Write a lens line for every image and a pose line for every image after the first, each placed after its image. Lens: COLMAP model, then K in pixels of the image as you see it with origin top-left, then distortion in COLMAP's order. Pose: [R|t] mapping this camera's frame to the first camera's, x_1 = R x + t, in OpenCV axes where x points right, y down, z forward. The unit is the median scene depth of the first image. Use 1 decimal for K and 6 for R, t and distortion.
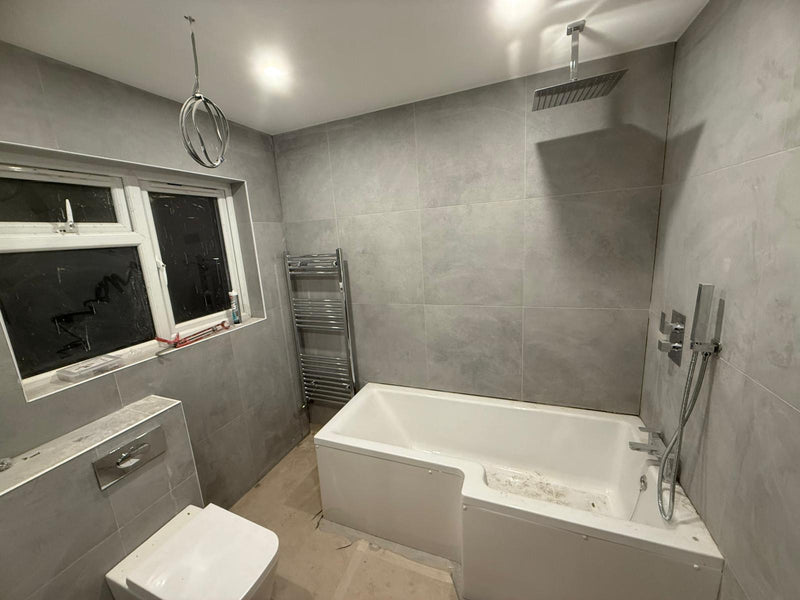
lens RADIAL K [[319.0, 0, 396.9], [0, 319.0, 298.2], [0, 0, 1]] dist [0.002409, 0.000393]
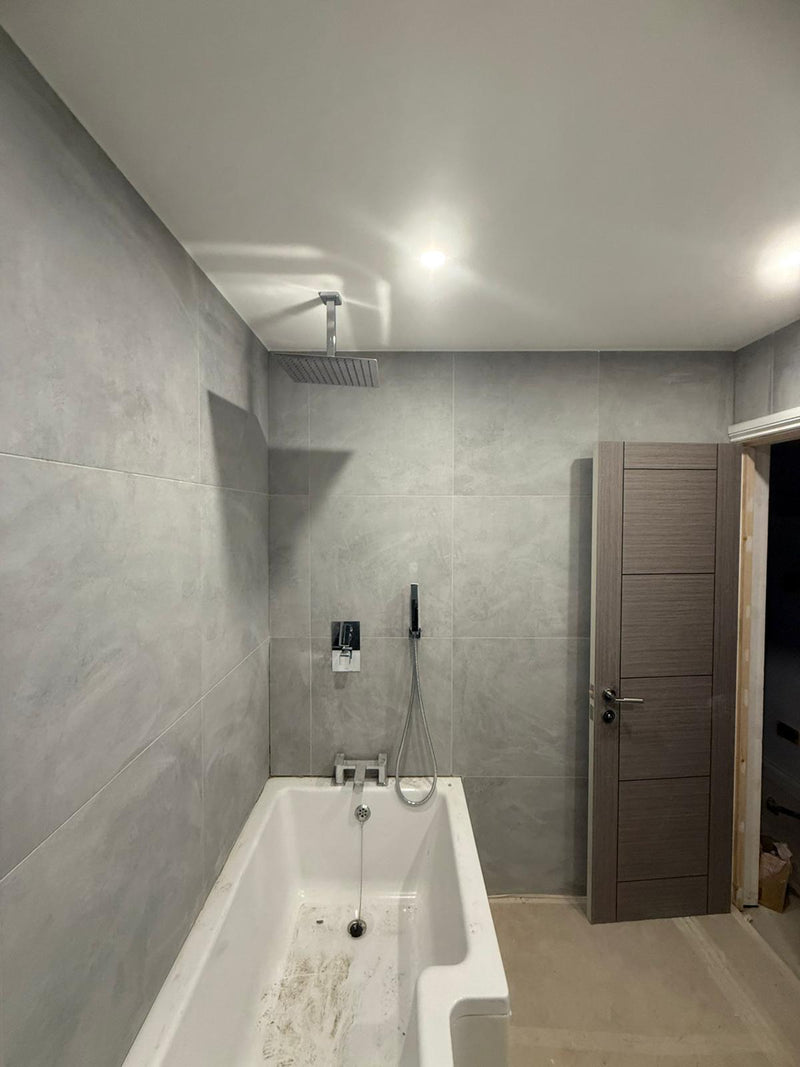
lens RADIAL K [[425.4, 0, 400.5], [0, 425.4, 532.5], [0, 0, 1]] dist [0.002409, 0.000393]
pose [[-0.367283, 0.031739, 0.929568, -0.435817], [0.209153, 0.976640, 0.049293, -0.252124], [-0.906288, 0.212526, -0.365341, 1.214715]]
